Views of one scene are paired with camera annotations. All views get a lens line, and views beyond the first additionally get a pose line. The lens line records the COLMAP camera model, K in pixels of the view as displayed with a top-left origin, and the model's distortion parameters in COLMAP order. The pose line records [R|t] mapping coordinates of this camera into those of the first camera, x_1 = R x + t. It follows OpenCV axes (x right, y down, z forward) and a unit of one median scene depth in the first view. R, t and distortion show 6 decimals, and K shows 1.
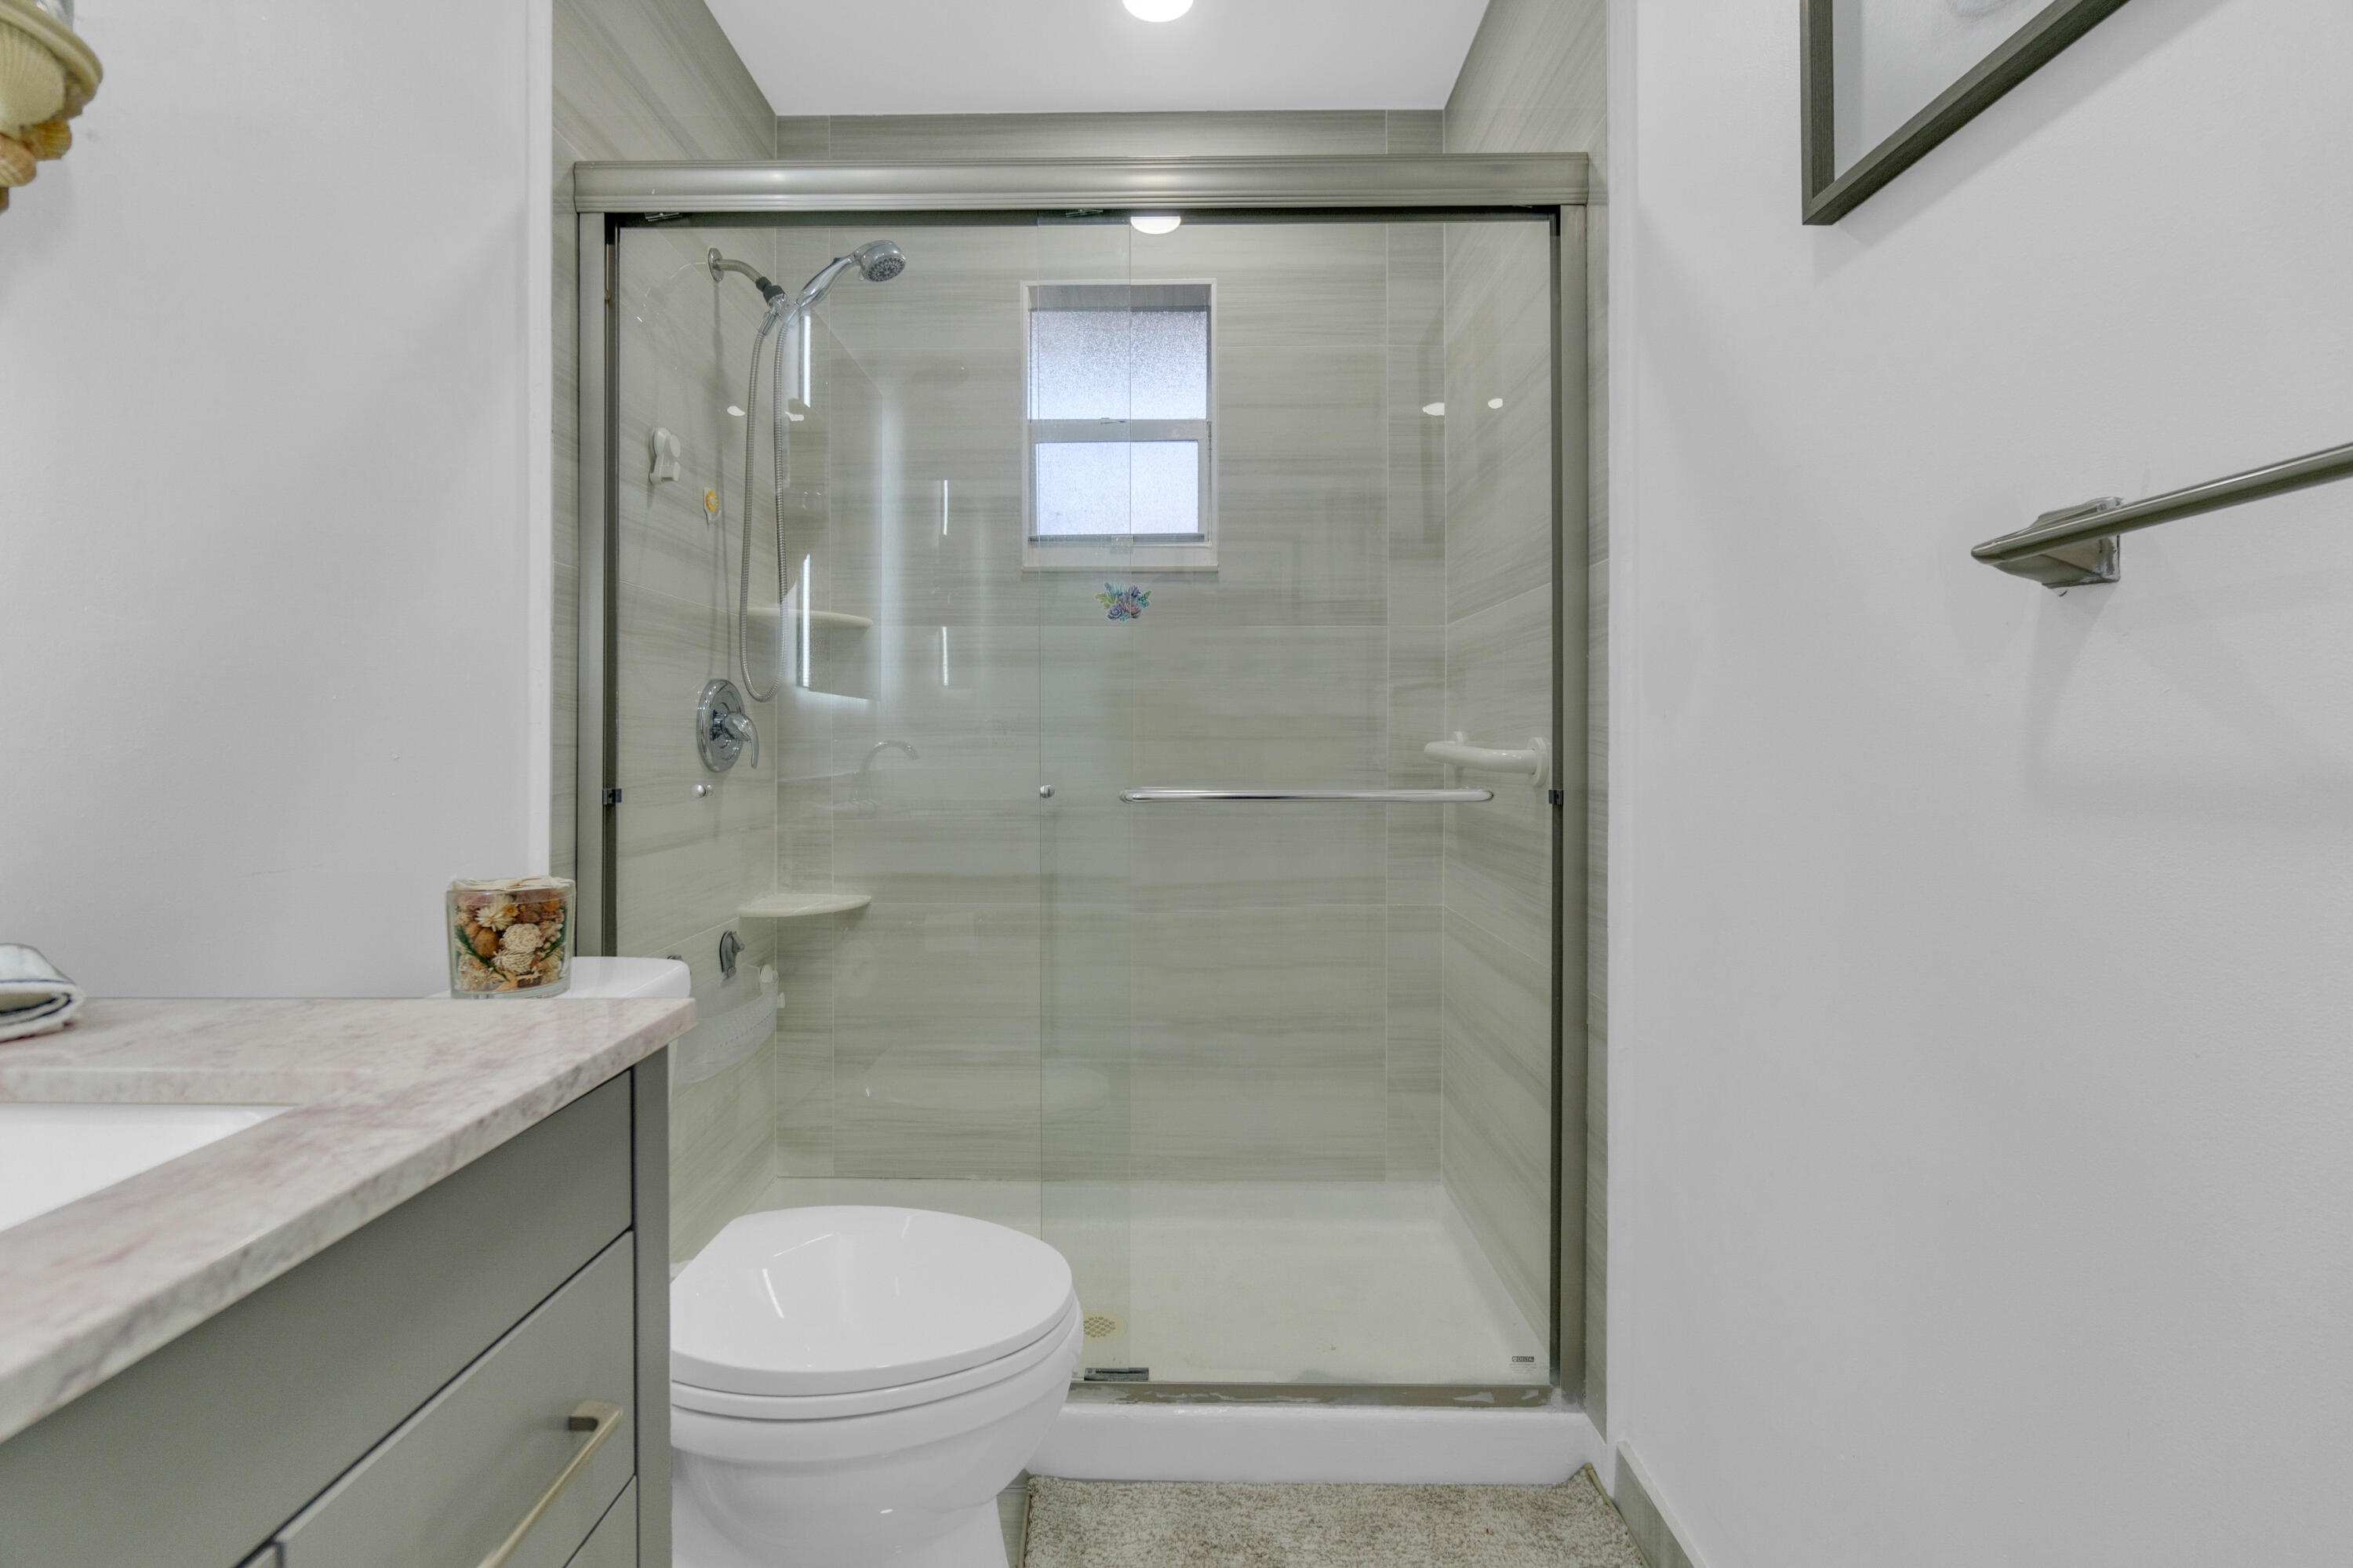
lens RADIAL K [[1021.9, 0, 1174.3], [0, 1021.9, 747.4], [0, 0, 1]] dist [-0.010896, 0.000406]
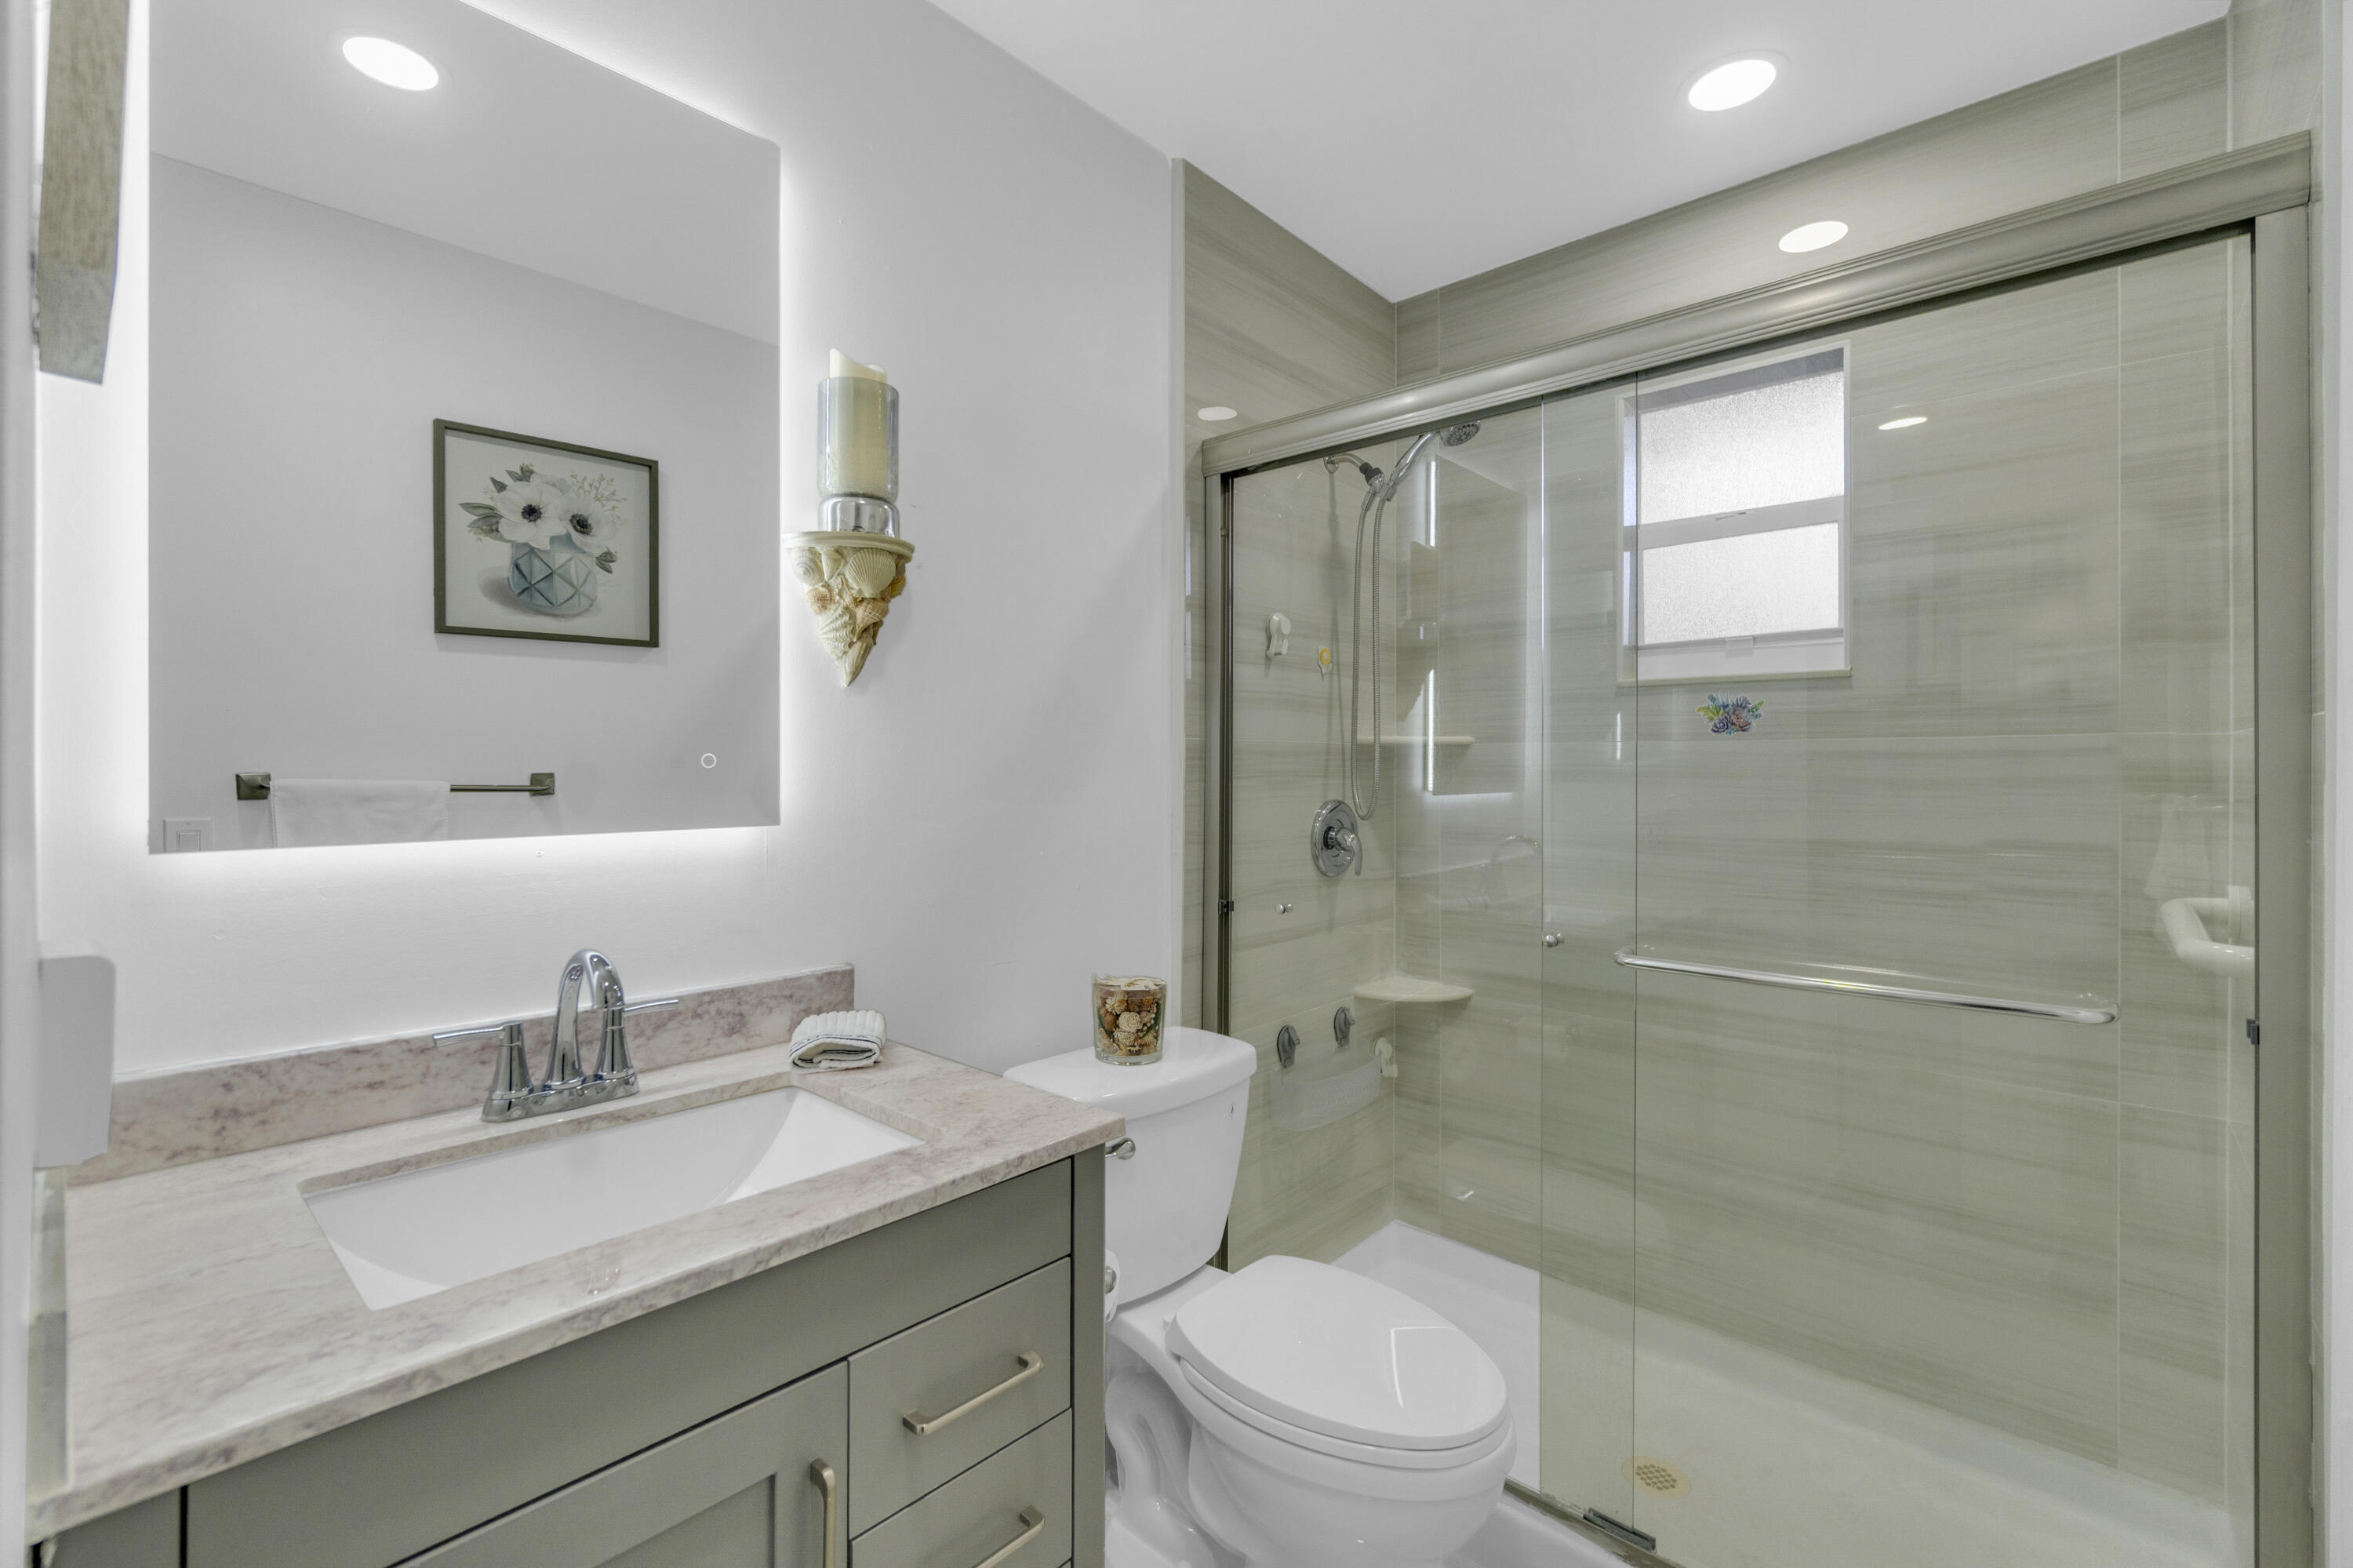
lens RADIAL K [[1030.9, 0, 1169.8], [0, 1030.9, 767.3], [0, 0, 1]] dist [-0.003843, -0.000374]
pose [[0.745246, 0.004947, -0.666772, 0.258834], [-0.008419, 0.999963, -0.001991, -0.116795], [0.666737, 0.007097, 0.745259, -0.049862]]
